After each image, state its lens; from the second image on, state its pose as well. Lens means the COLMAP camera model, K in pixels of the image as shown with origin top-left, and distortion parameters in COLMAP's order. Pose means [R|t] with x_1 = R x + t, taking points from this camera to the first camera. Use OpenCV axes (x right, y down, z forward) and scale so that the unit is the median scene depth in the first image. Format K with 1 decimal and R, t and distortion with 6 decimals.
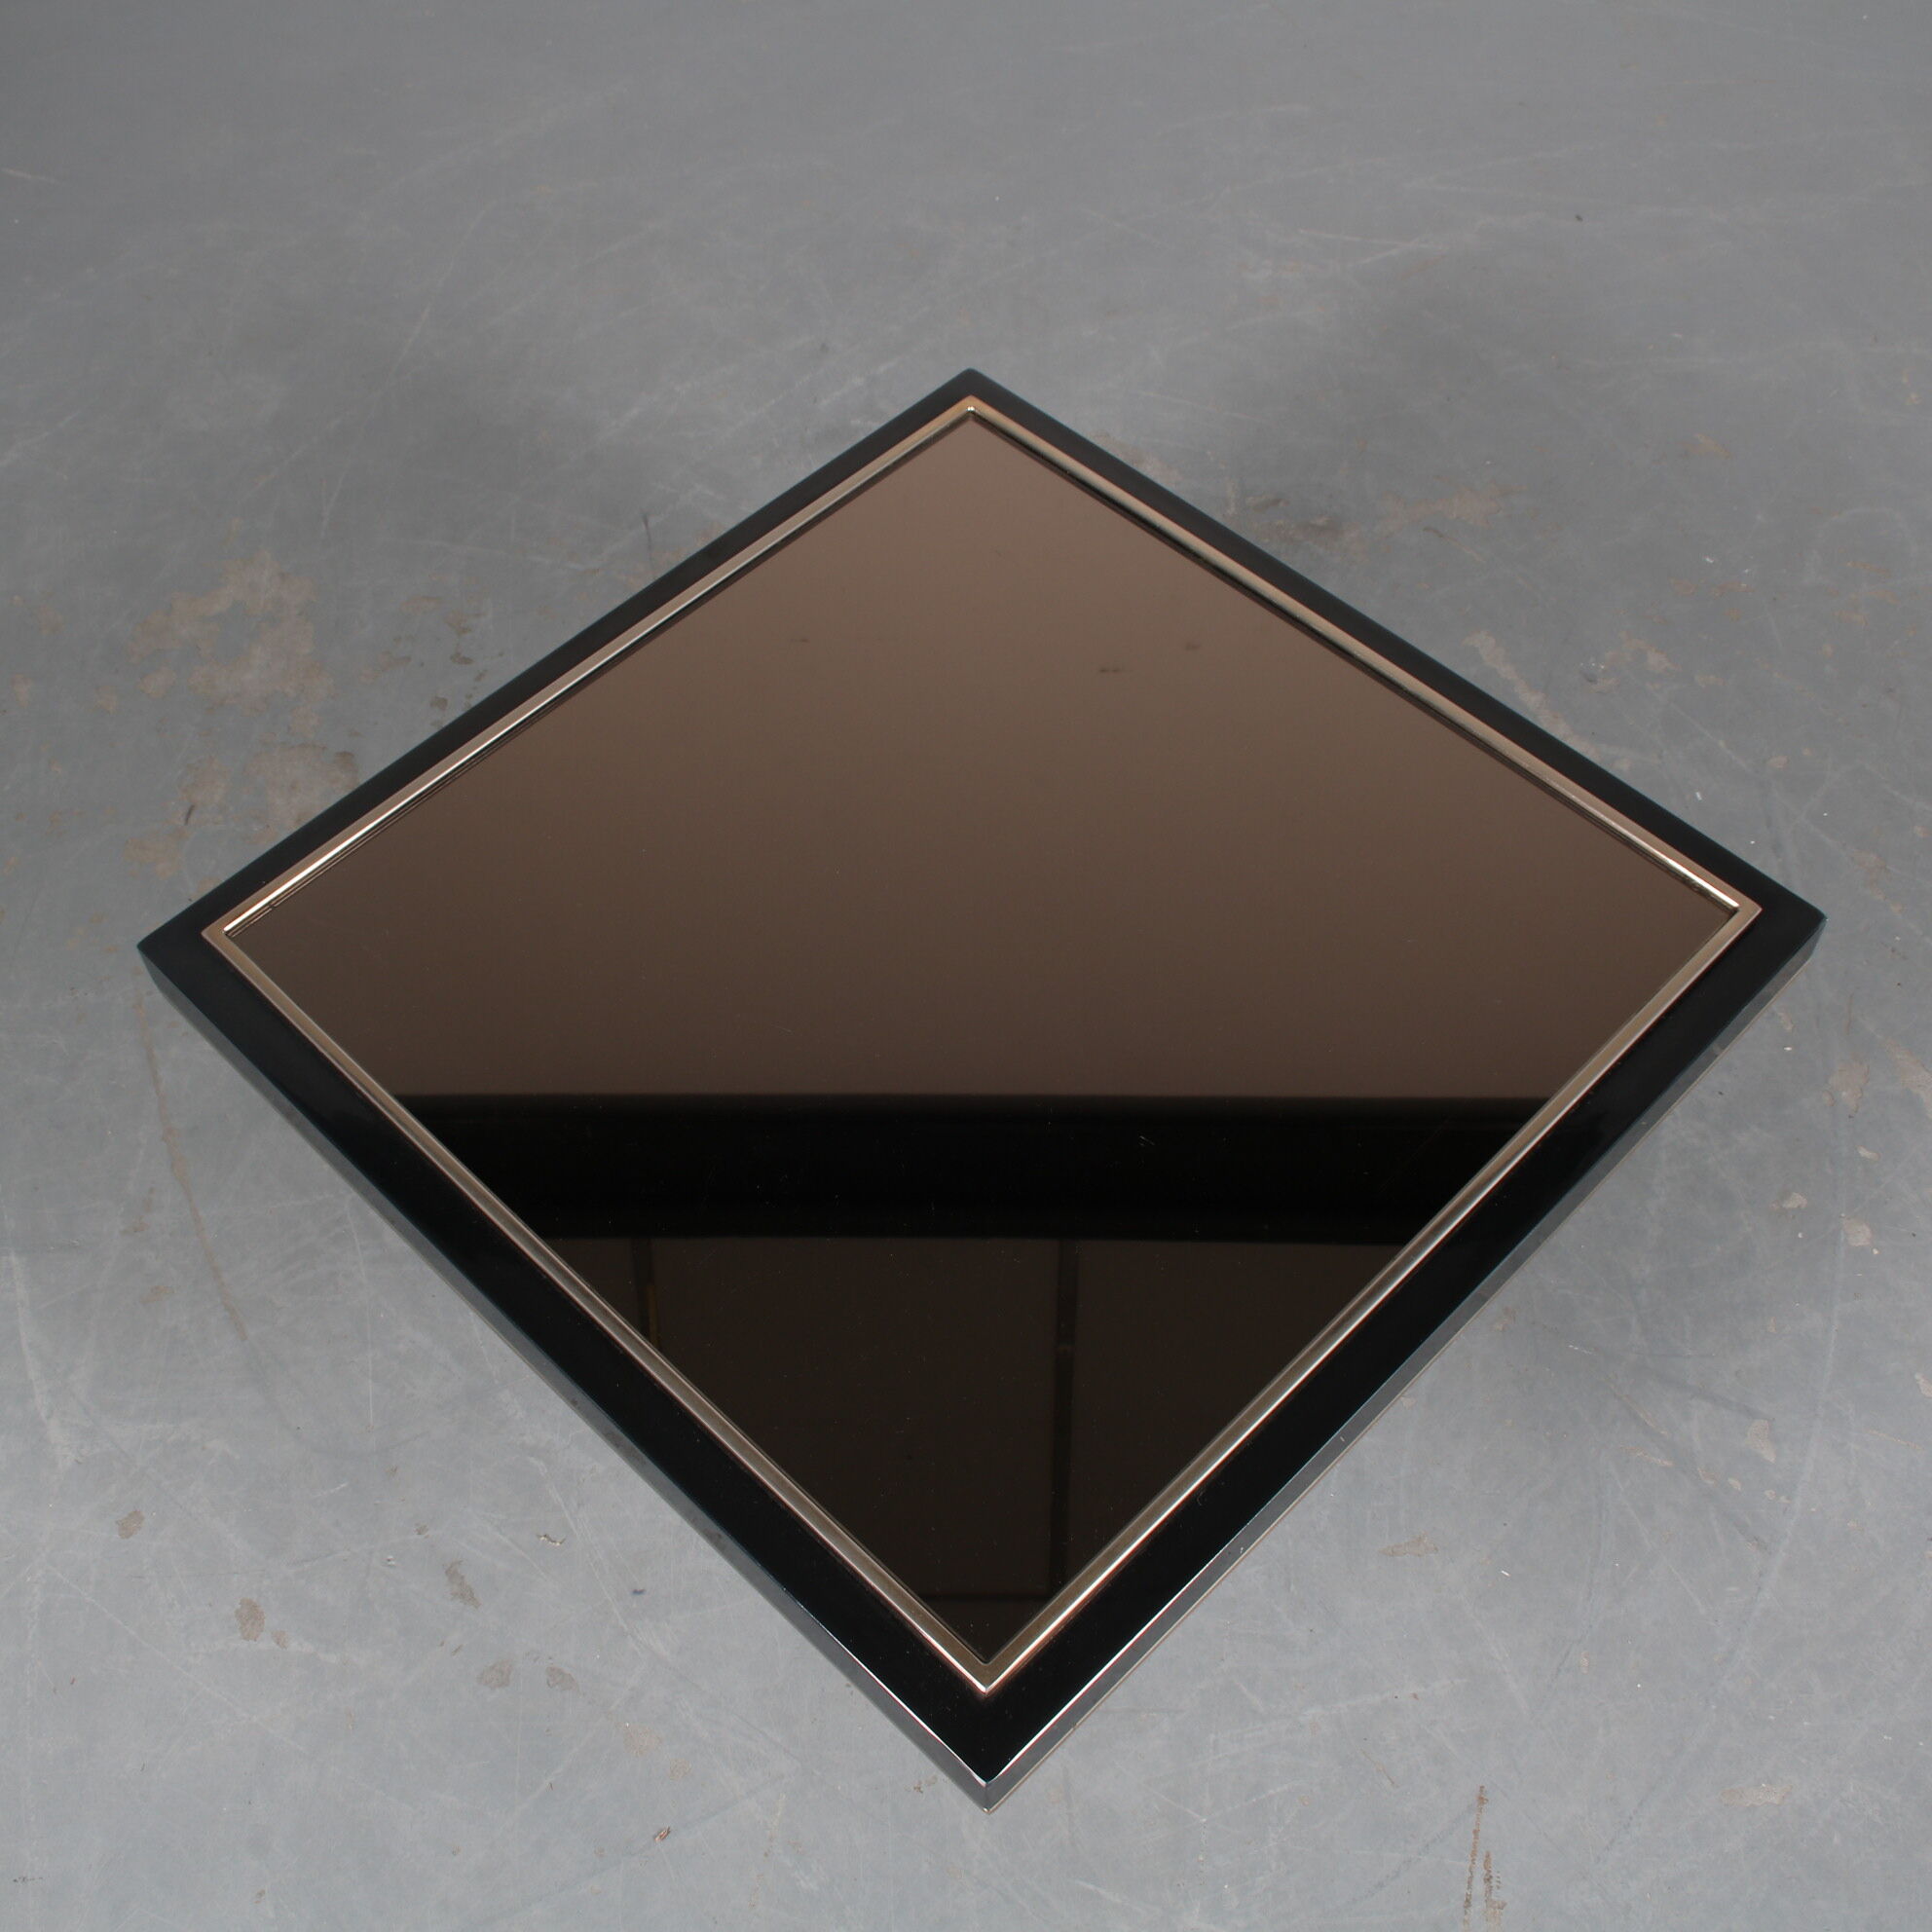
lens RADIAL K [[2490.7, 0, 916.6], [0, 2490.7, 1020.6], [0, 0, 1]] dist [-0.125914, 0.000000]
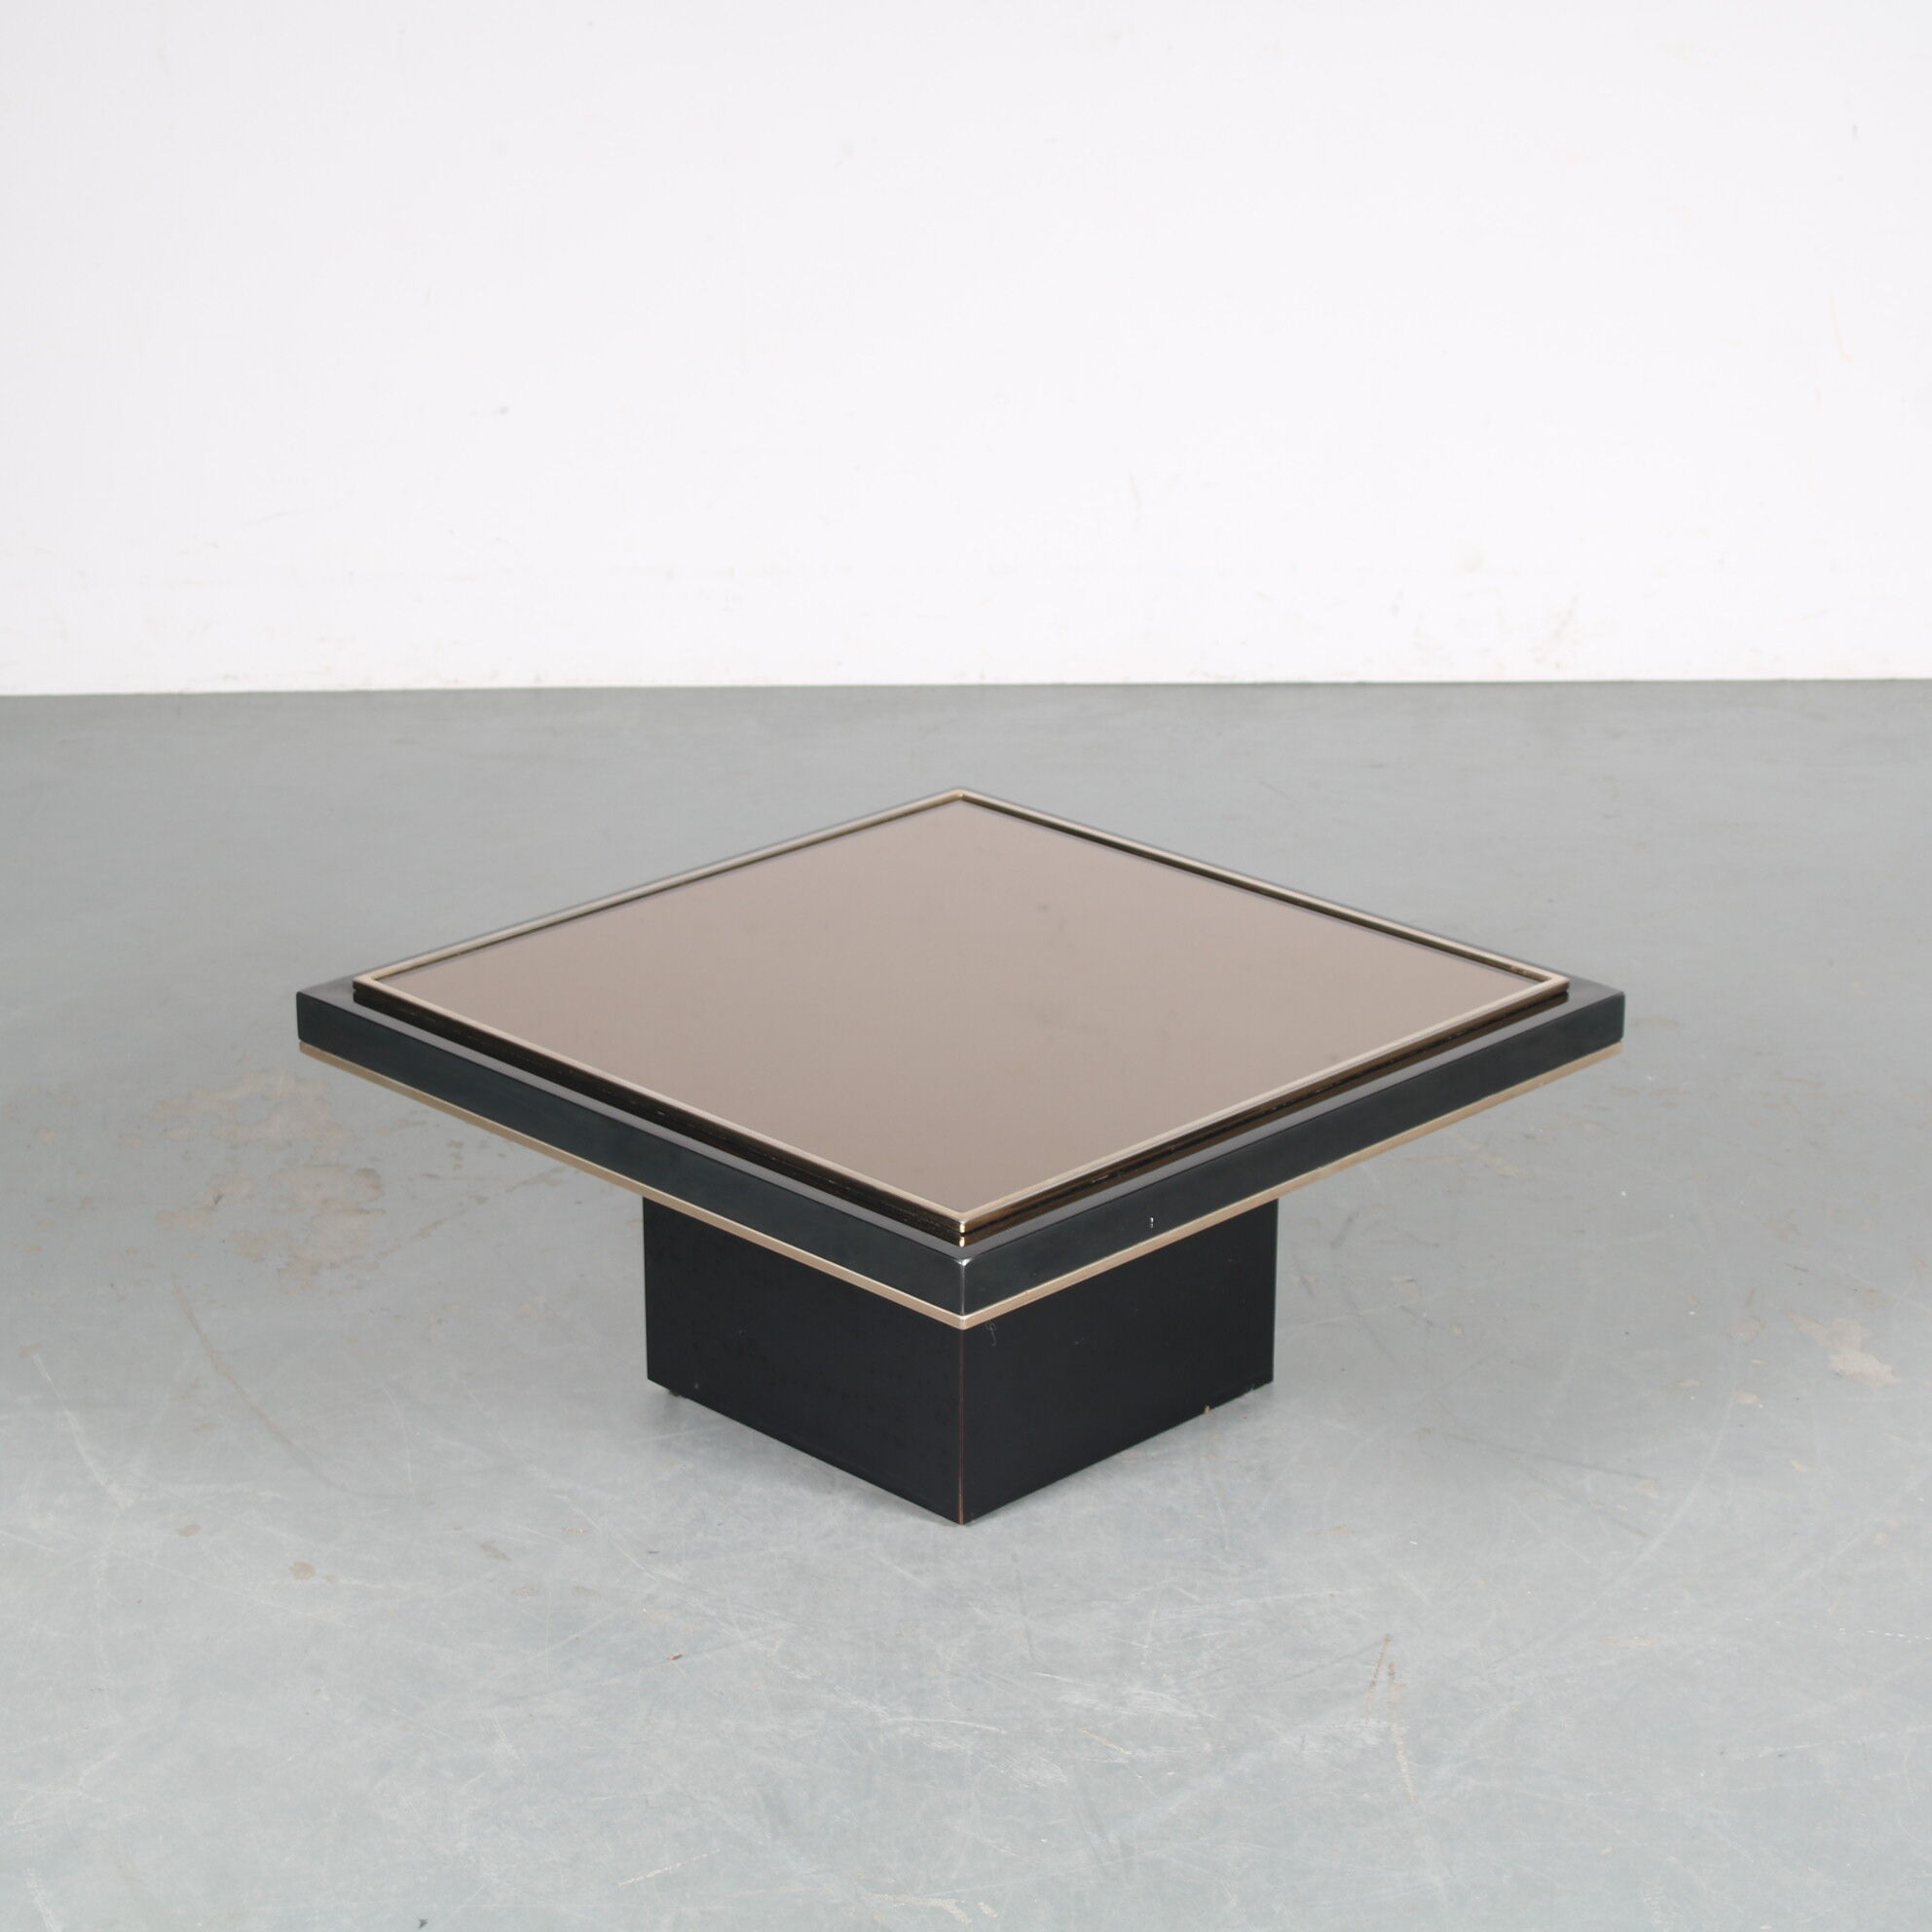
lens RADIAL K [[4521.3, 0, 960.2], [0, 4521.3, 966.1], [0, 0, 1]] dist [-0.006268, 0.000000]
pose [[0.999458, 0.027749, 0.017738, -0.016129], [-0.013565, 0.837651, -0.546037, 1.150815], [-0.030010, 0.545500, 0.837573, -0.901397]]
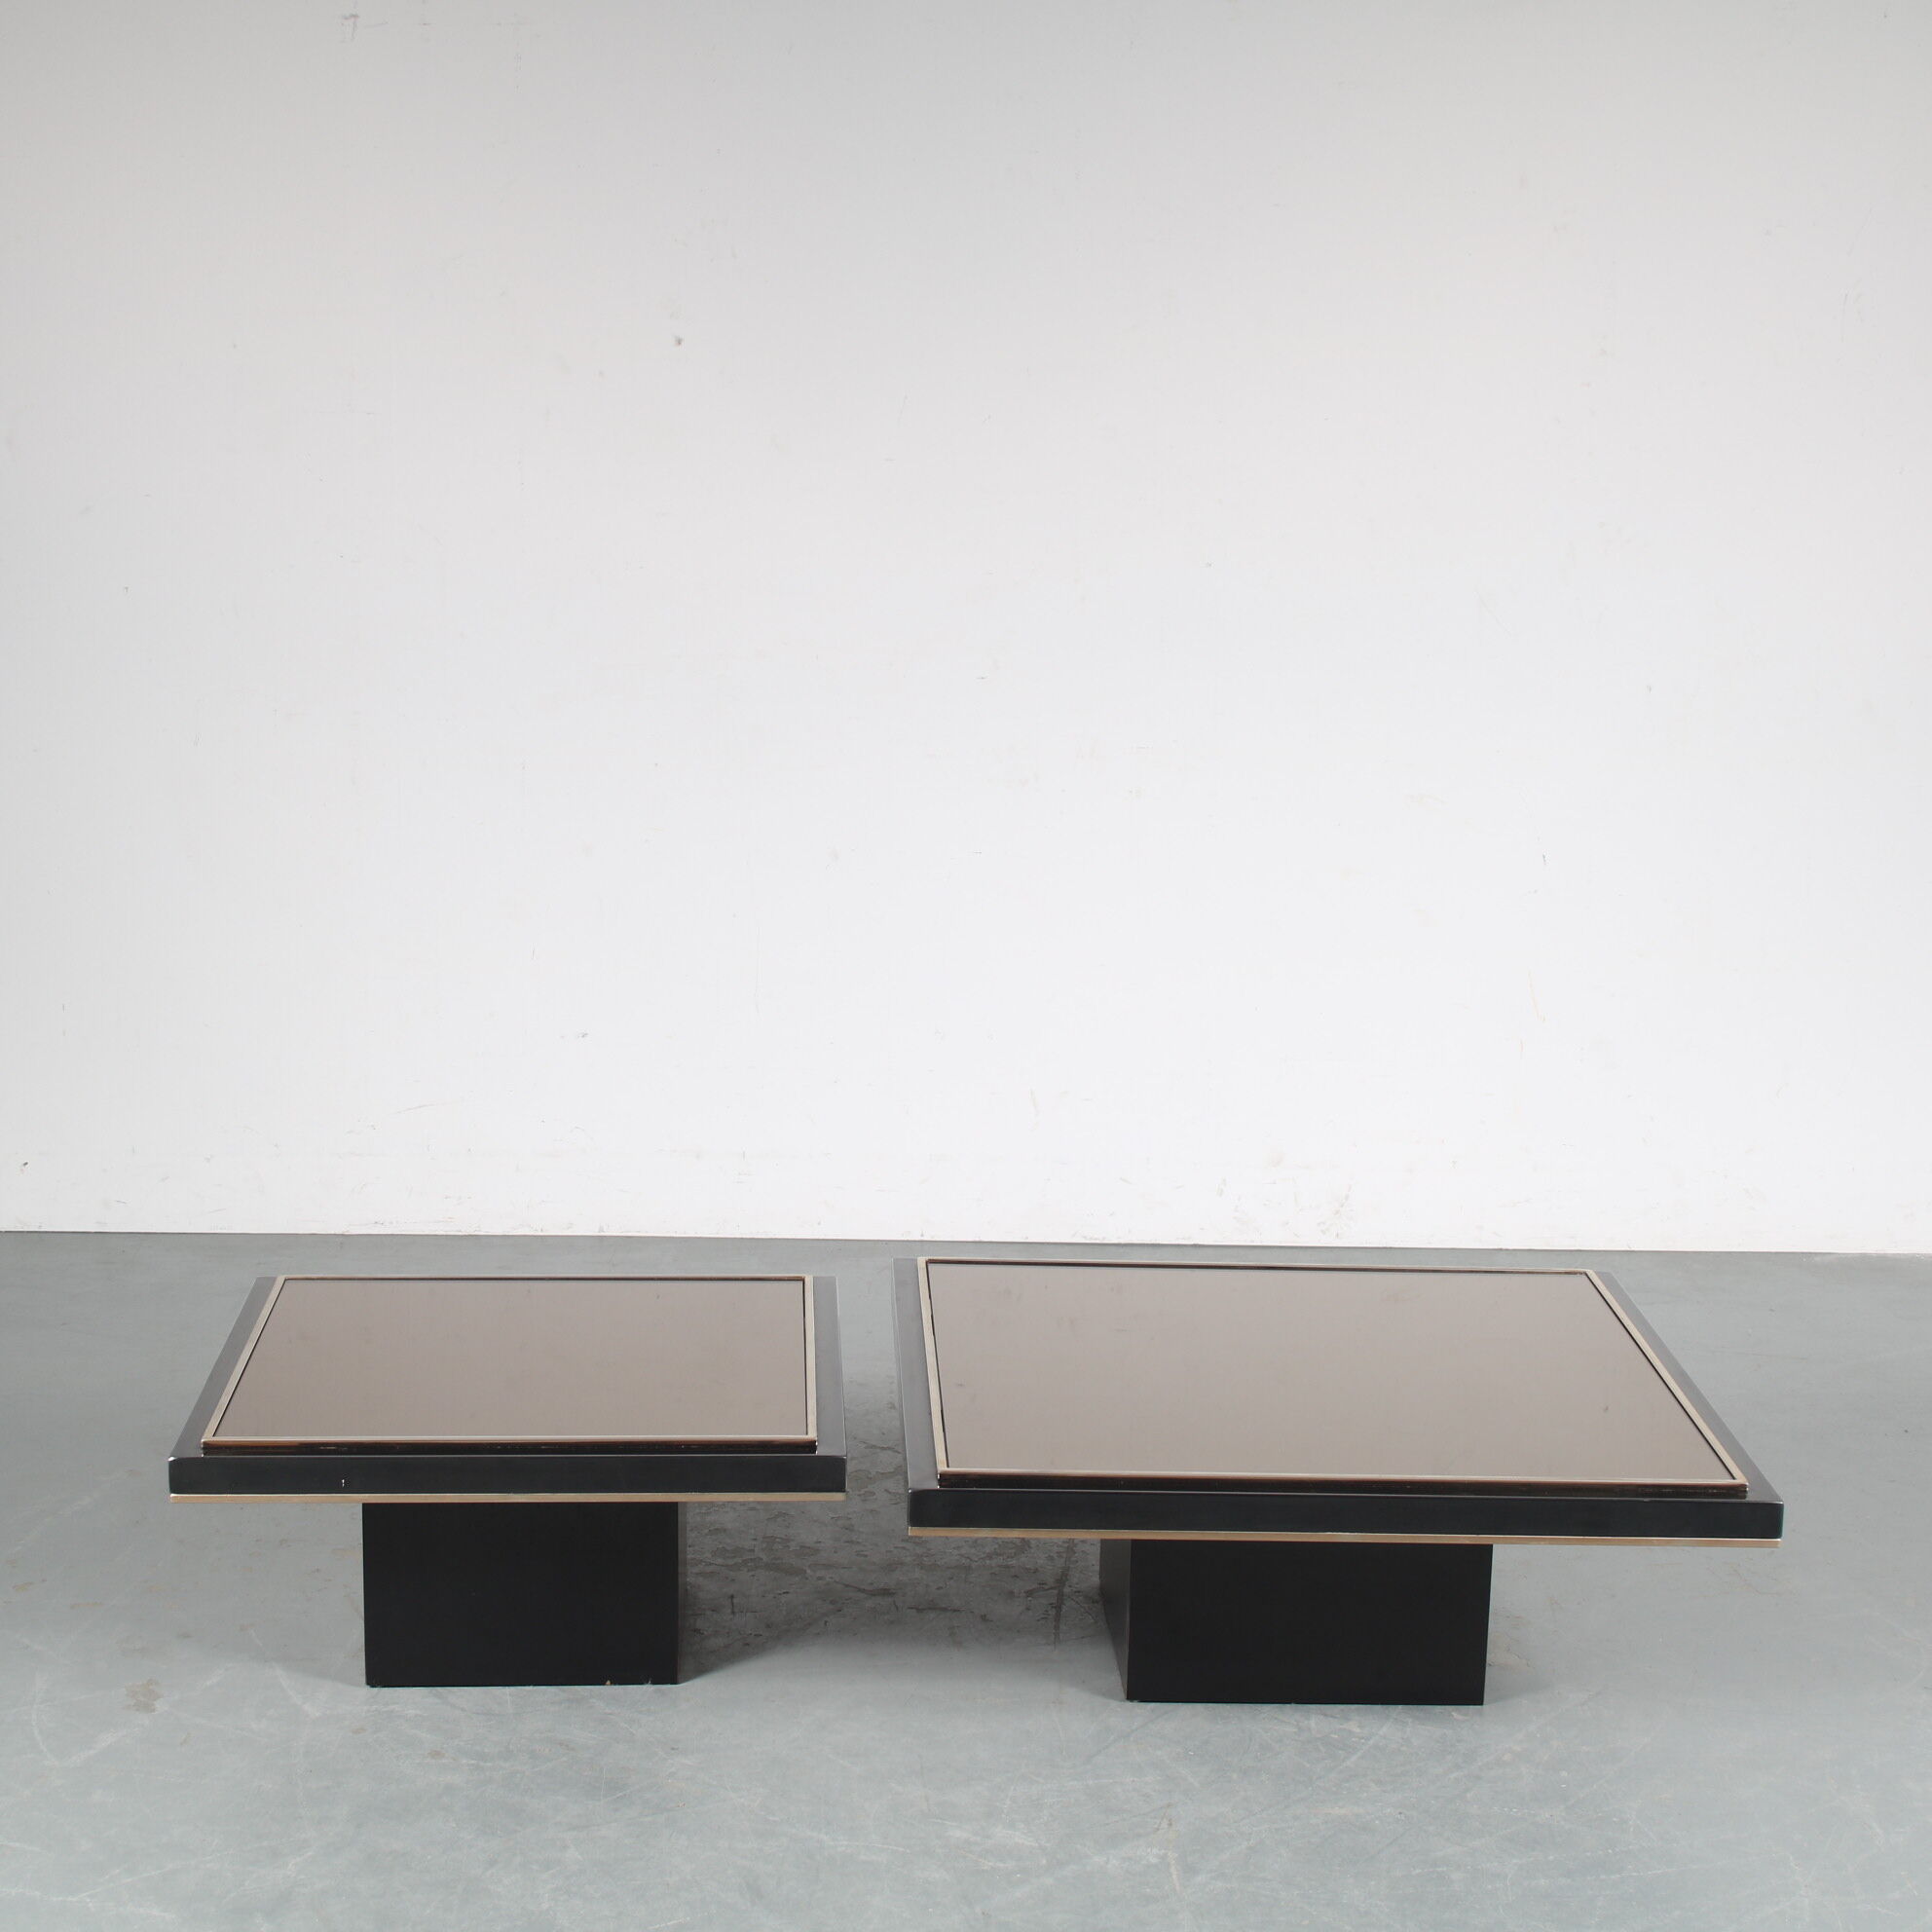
lens RADIAL K [[3791.4, 0, 961.0], [0, 3791.4, 968.4], [0, 0, 1]] dist [-0.043130, 0.000000]
pose [[0.998436, 0.052289, 0.019808, 0.002404], [-0.024813, 0.731796, -0.681072, 1.601078], [-0.050108, 0.679515, 0.731948, -1.256061]]
